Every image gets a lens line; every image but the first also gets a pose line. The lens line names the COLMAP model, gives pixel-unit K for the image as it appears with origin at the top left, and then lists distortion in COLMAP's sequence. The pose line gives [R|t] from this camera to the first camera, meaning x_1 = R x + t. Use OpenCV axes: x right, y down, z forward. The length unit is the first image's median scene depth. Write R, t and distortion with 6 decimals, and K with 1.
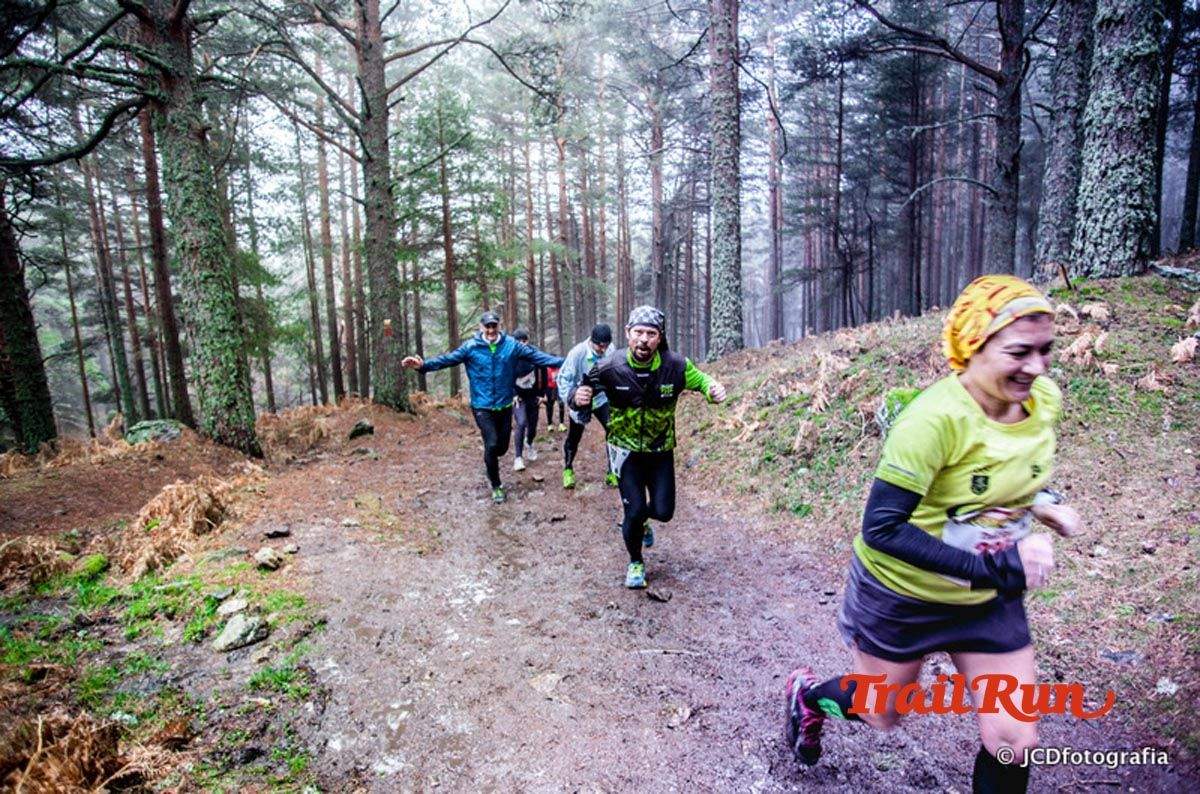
lens RADIAL K [[734.6, 0, 611.1], [0, 734.6, 402.0], [0, 0, 1]] dist [-0.093931, 0.051965]
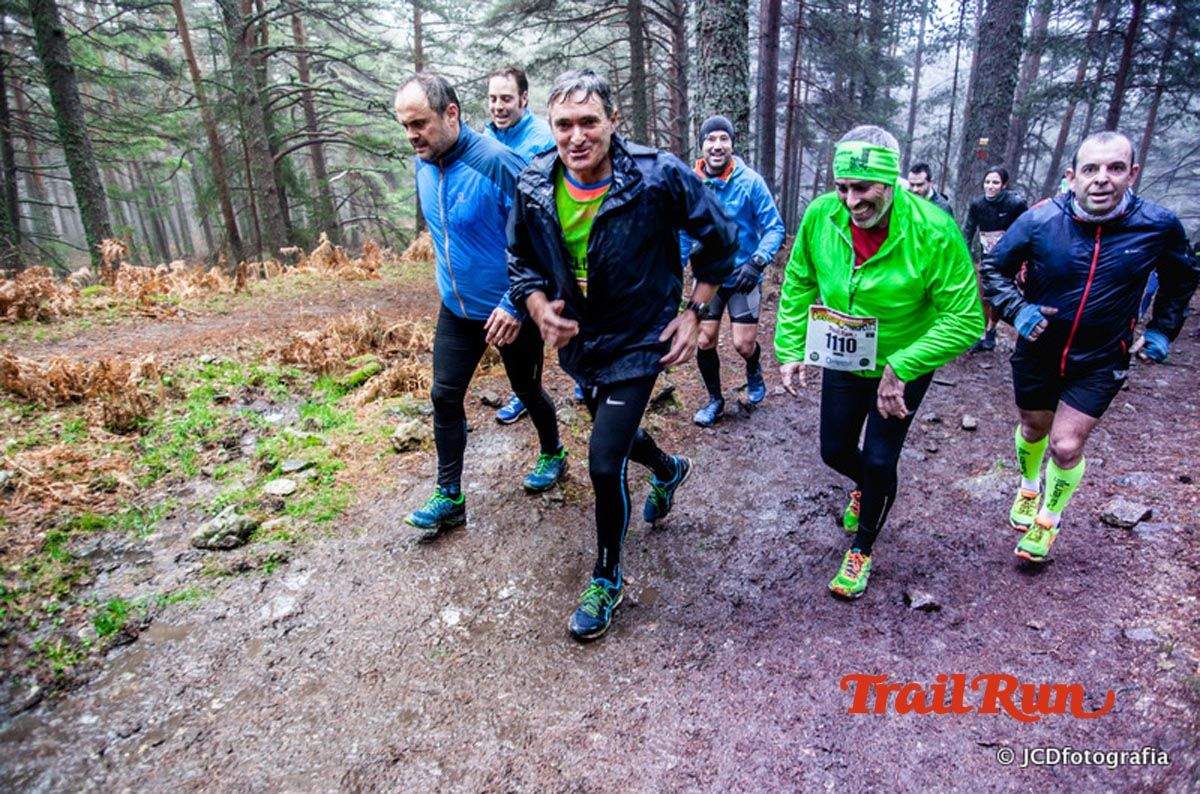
lens RADIAL K [[764.7, 0, 606.3], [0, 764.7, 405.9], [0, 0, 1]] dist [-0.088287, 0.050478]
pose [[0.644360, 0.316590, -0.696111, 0.079394], [-0.141845, 0.943964, 0.298013, -0.030908], [0.751452, -0.093288, 0.653160, 0.213308]]
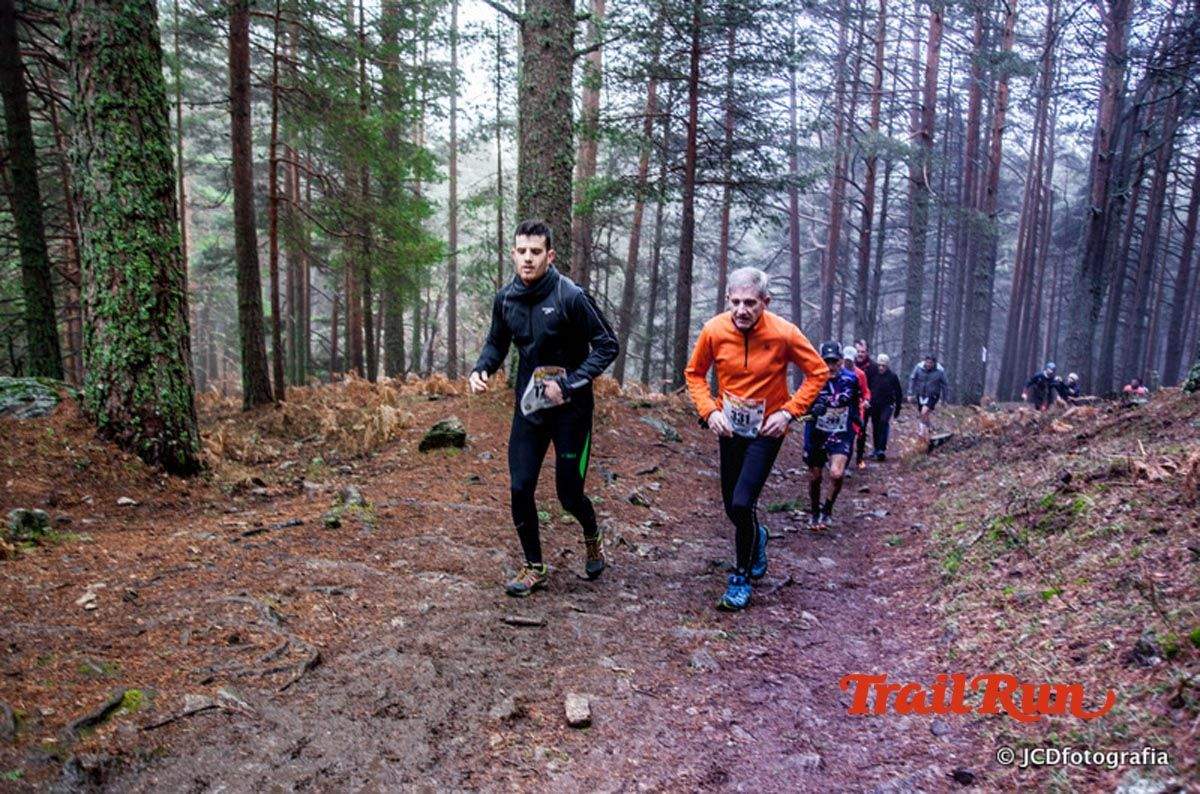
lens RADIAL K [[1059.8, 0, 604.7], [0, 1059.8, 403.5], [0, 0, 1]] dist [-0.068132, 0.106927]
pose [[0.930245, 0.123921, -0.345380, 0.030312], [-0.120731, 0.992207, 0.030825, -0.025103], [0.346508, 0.013024, 0.937956, 0.335379]]
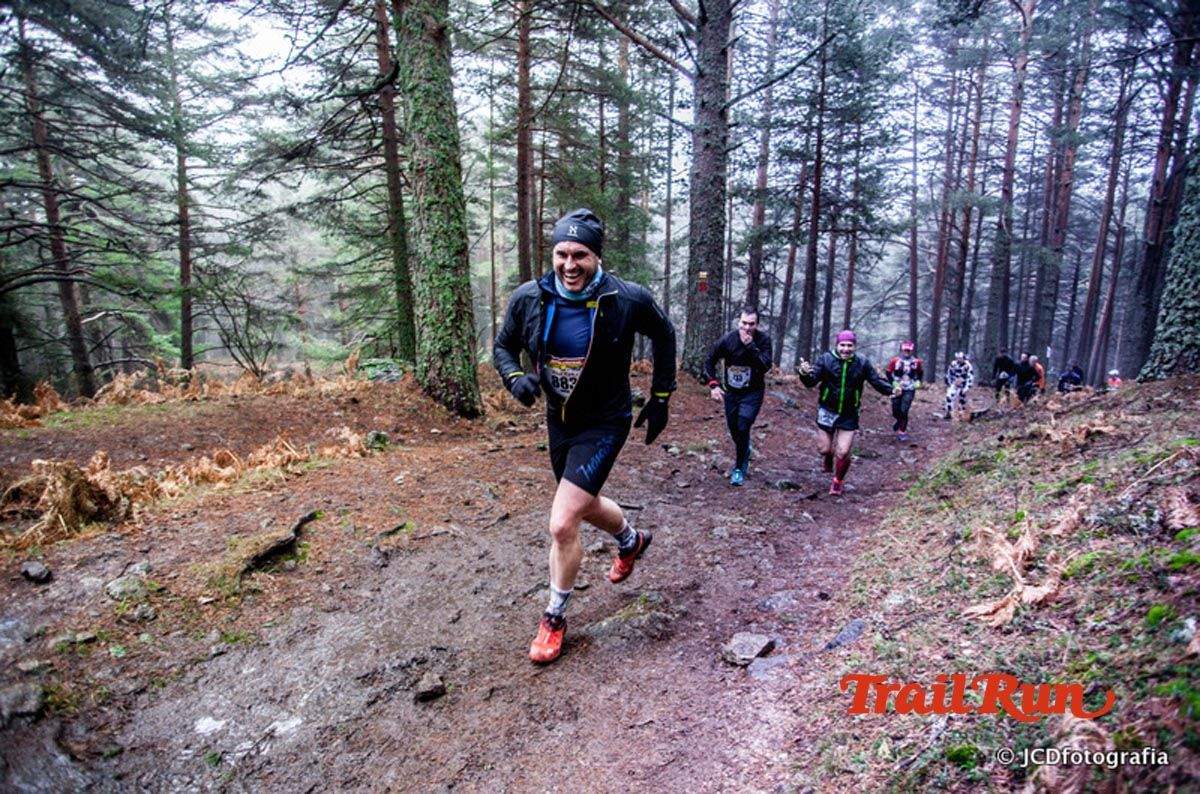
lens RADIAL K [[734.6, 0, 604.0], [0, 734.6, 405.7], [0, 0, 1]] dist [-0.093931, 0.051965]
pose [[0.817253, 0.164033, -0.552441, 0.104049], [-0.132064, 0.986432, 0.097526, -0.035384], [0.560942, -0.006746, 0.827827, 0.298861]]
